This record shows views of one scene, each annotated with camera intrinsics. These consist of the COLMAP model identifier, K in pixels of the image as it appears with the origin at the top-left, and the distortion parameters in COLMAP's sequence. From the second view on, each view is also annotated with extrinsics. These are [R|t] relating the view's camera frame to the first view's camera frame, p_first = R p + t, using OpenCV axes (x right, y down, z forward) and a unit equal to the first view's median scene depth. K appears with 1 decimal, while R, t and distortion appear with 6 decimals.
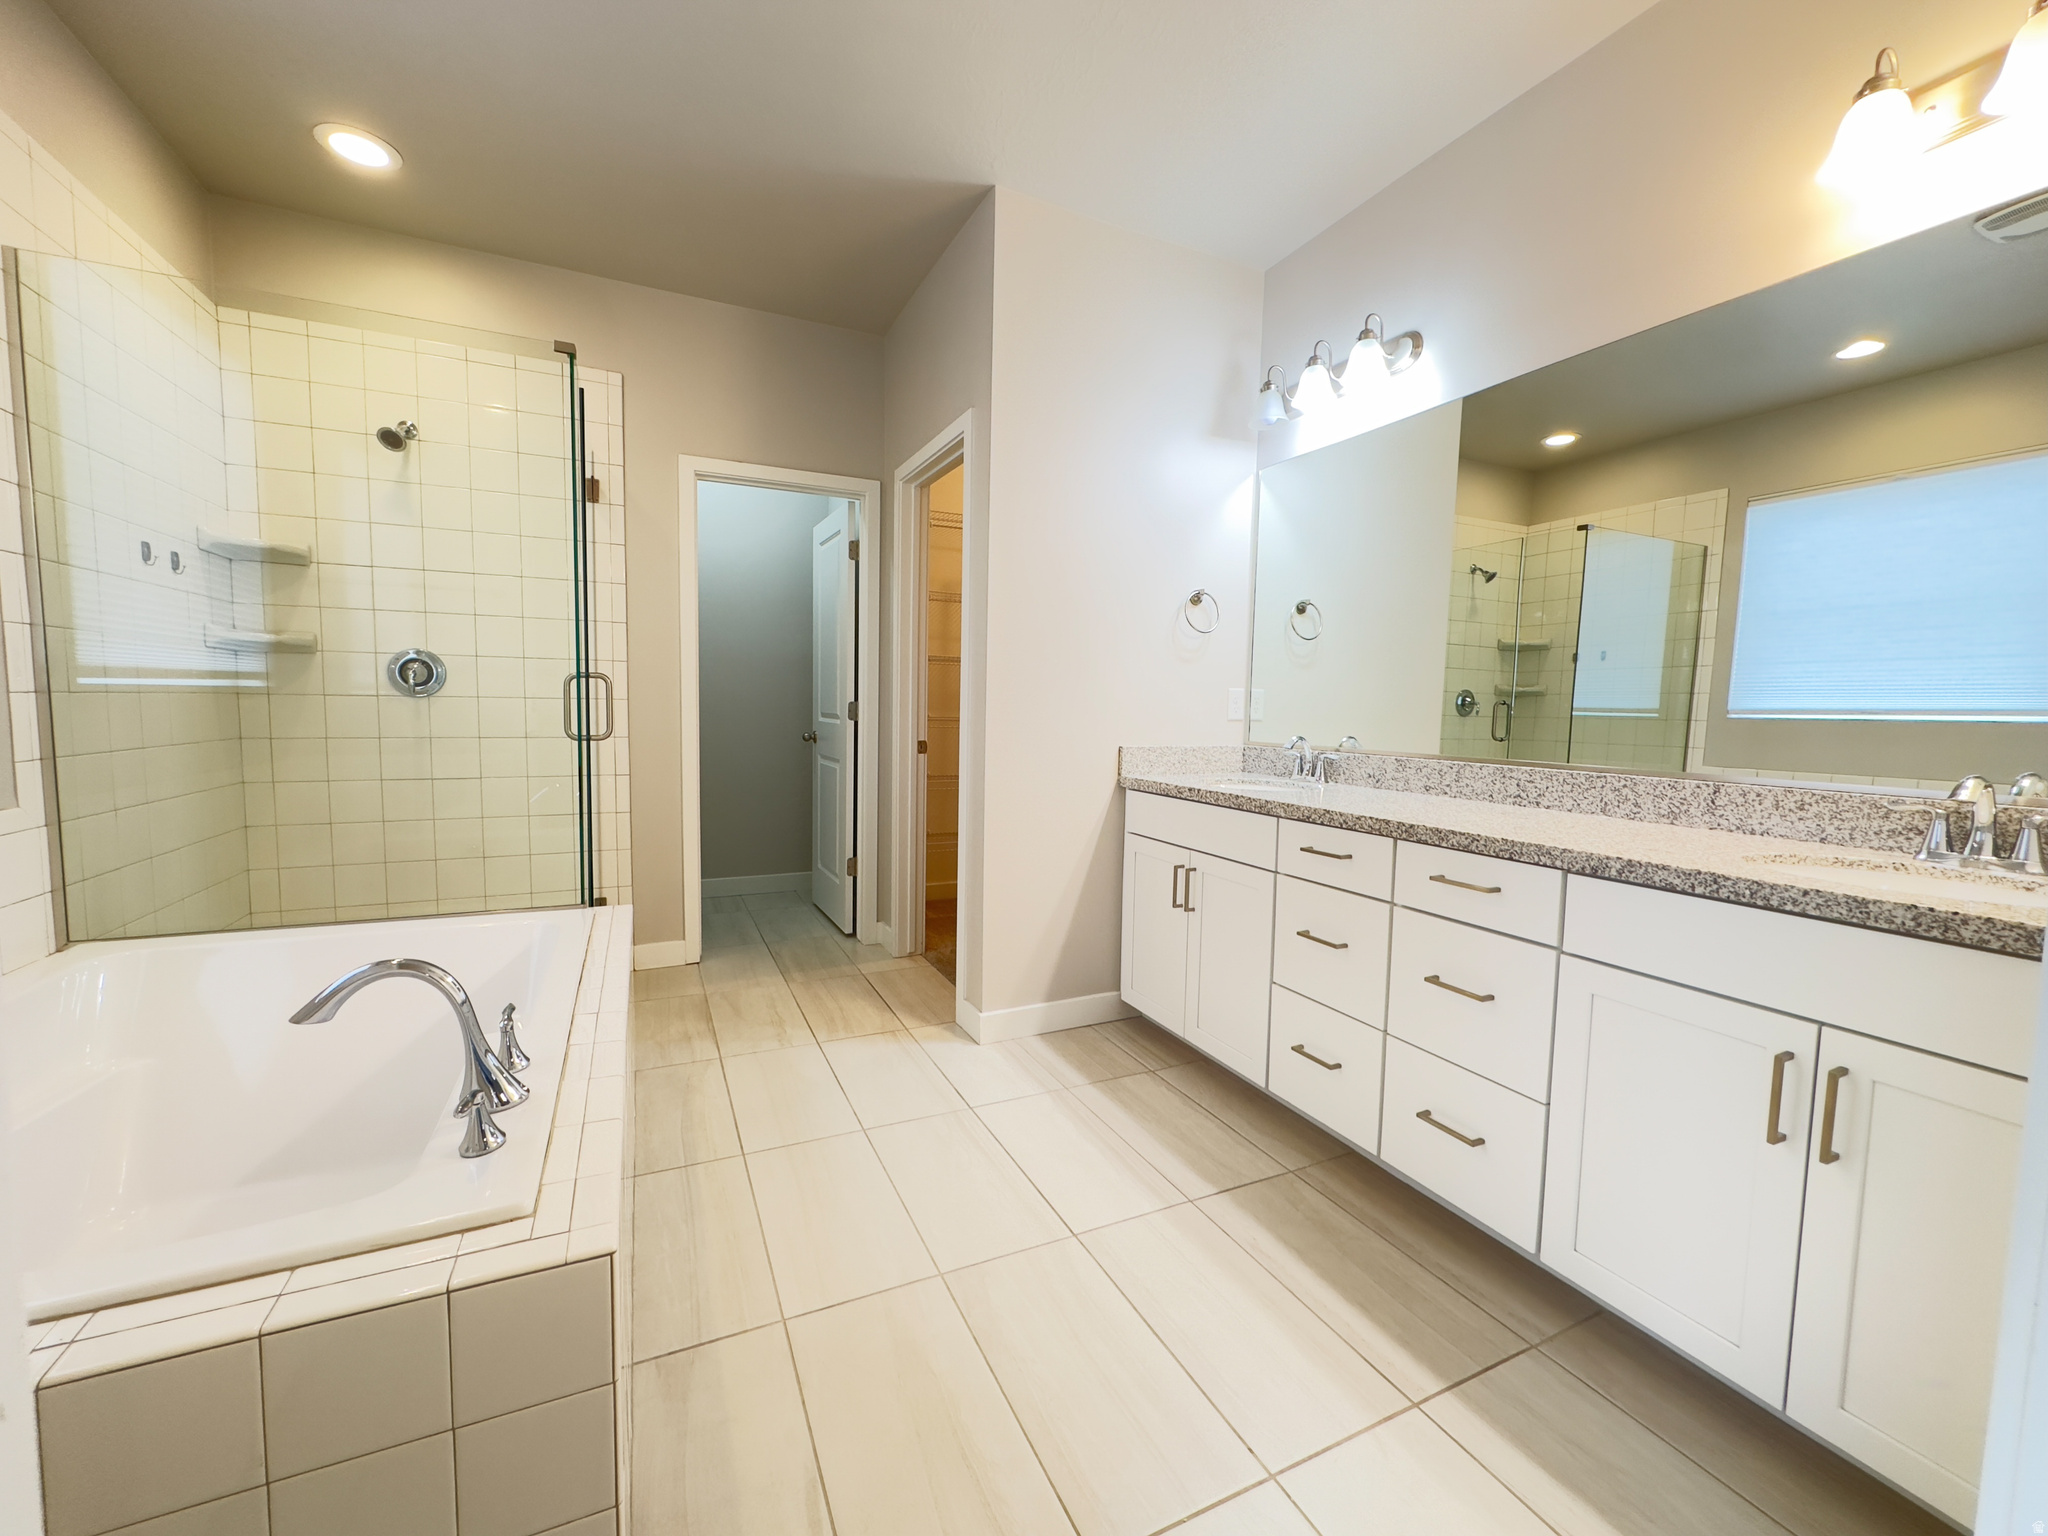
lens RADIAL K [[818.2, 0, 1026.1], [0, 818.2, 767.2], [0, 0, 1]] dist [-0.002707, 0.000863]
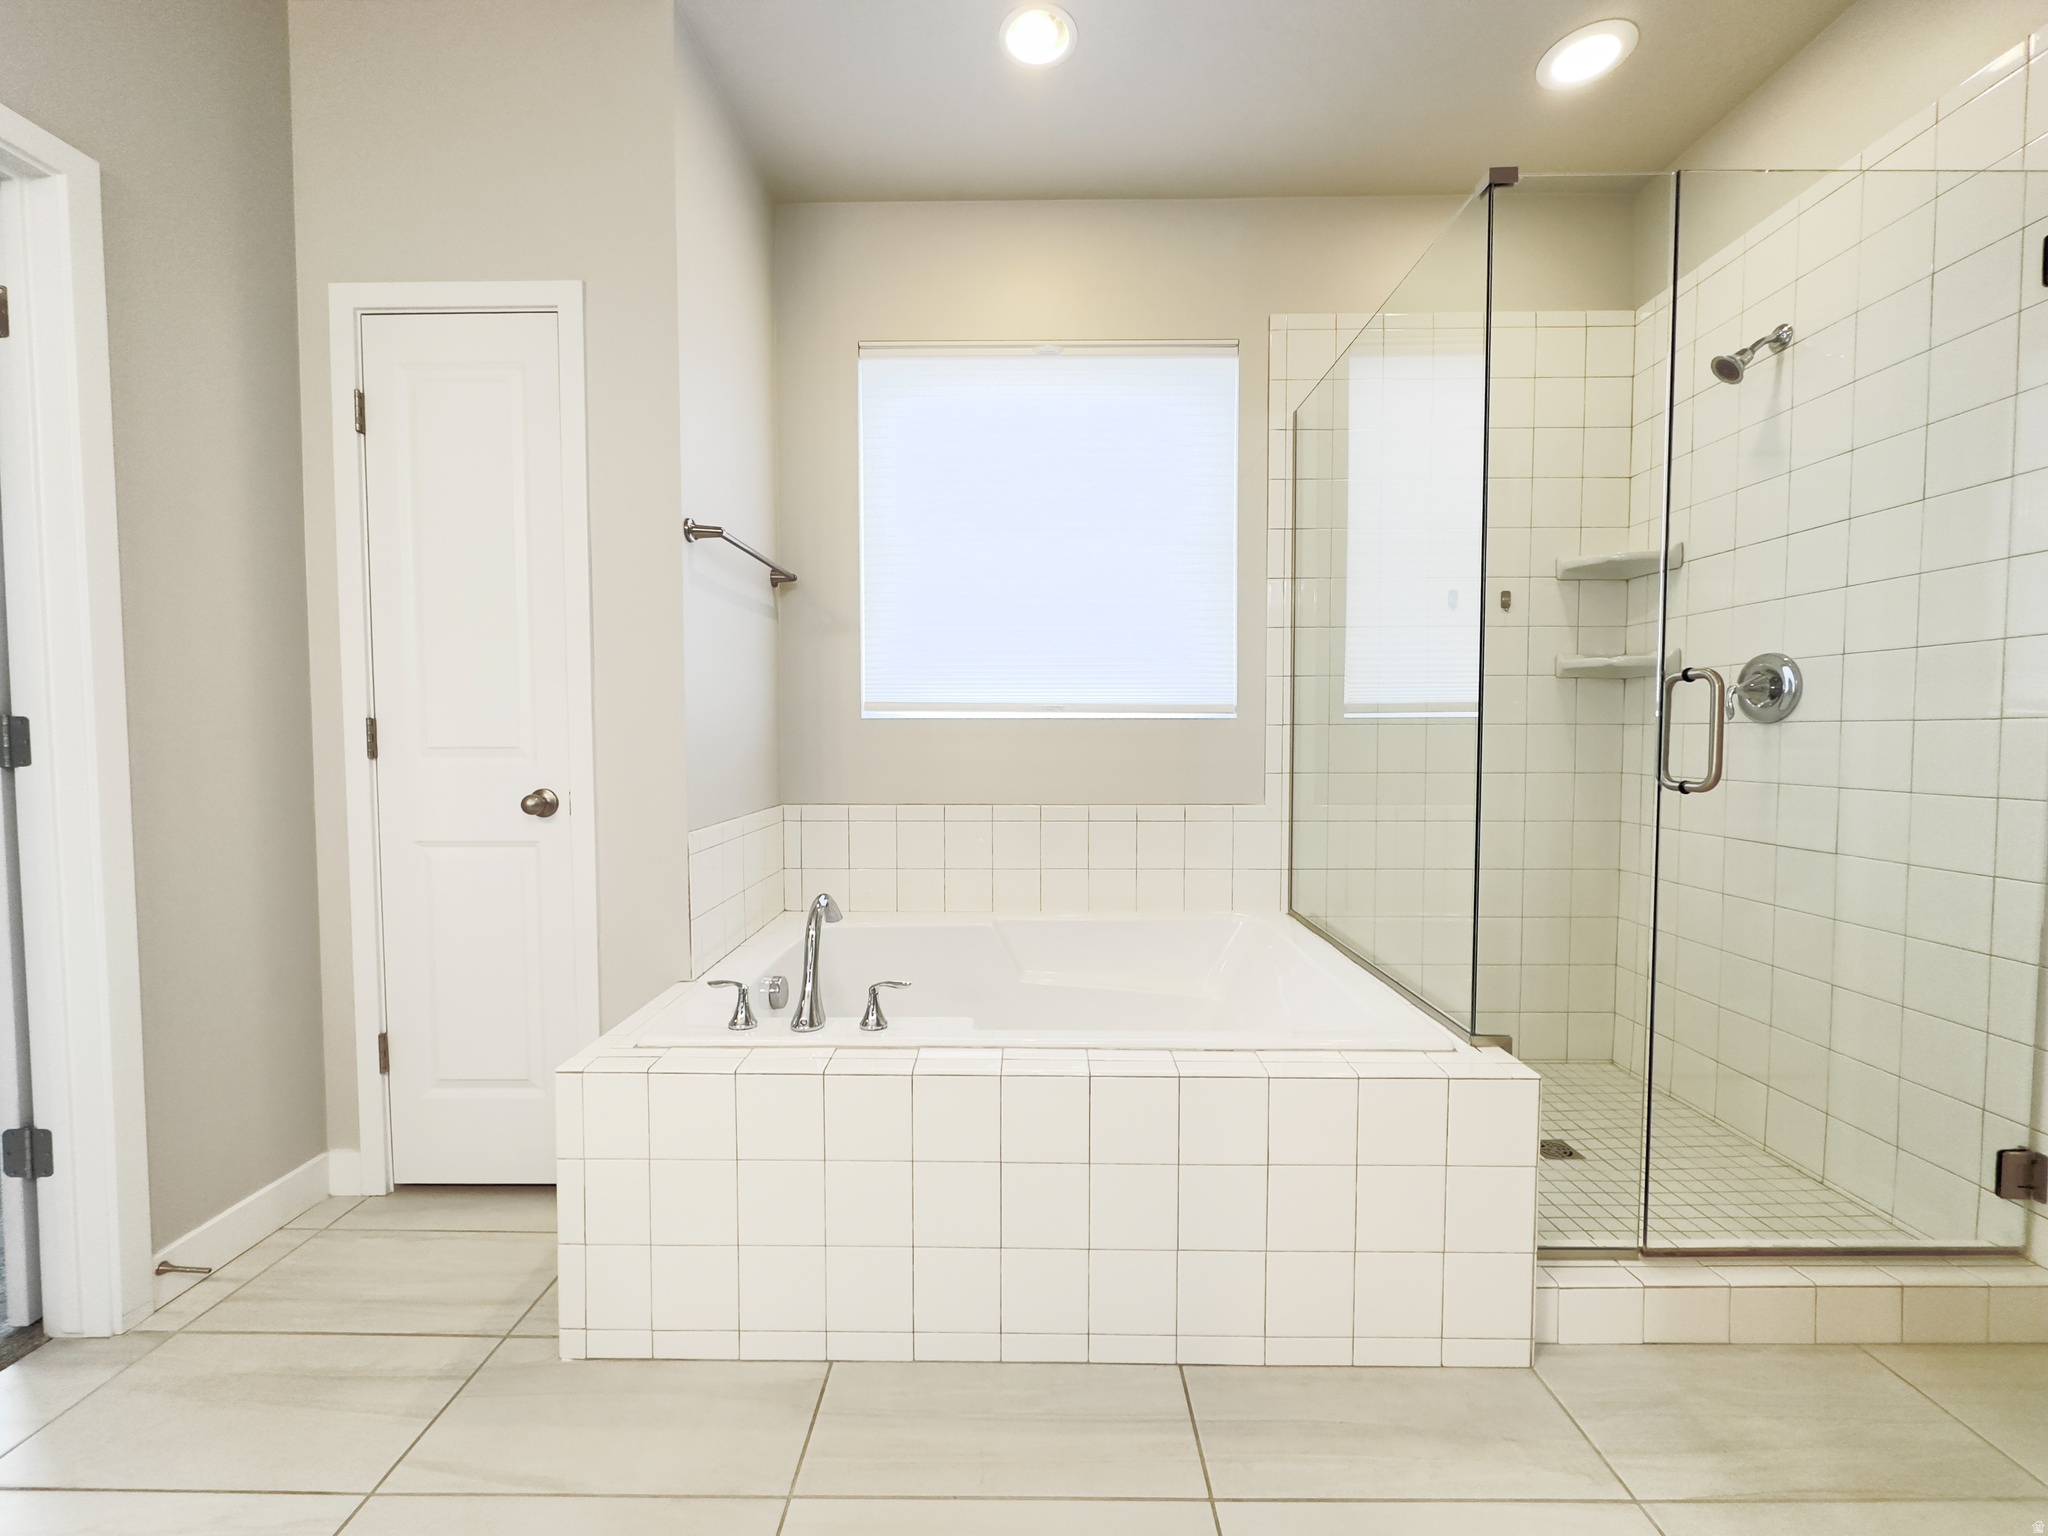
lens RADIAL K [[818.2, 0, 1026.1], [0, 818.2, 767.2], [0, 0, 1]] dist [-0.002707, 0.000863]
pose [[-0.437862, 0.017696, -0.898868, 0.150118], [-0.078120, 0.995276, 0.057648, -0.041191], [0.895641, 0.095462, -0.434412, 0.762710]]
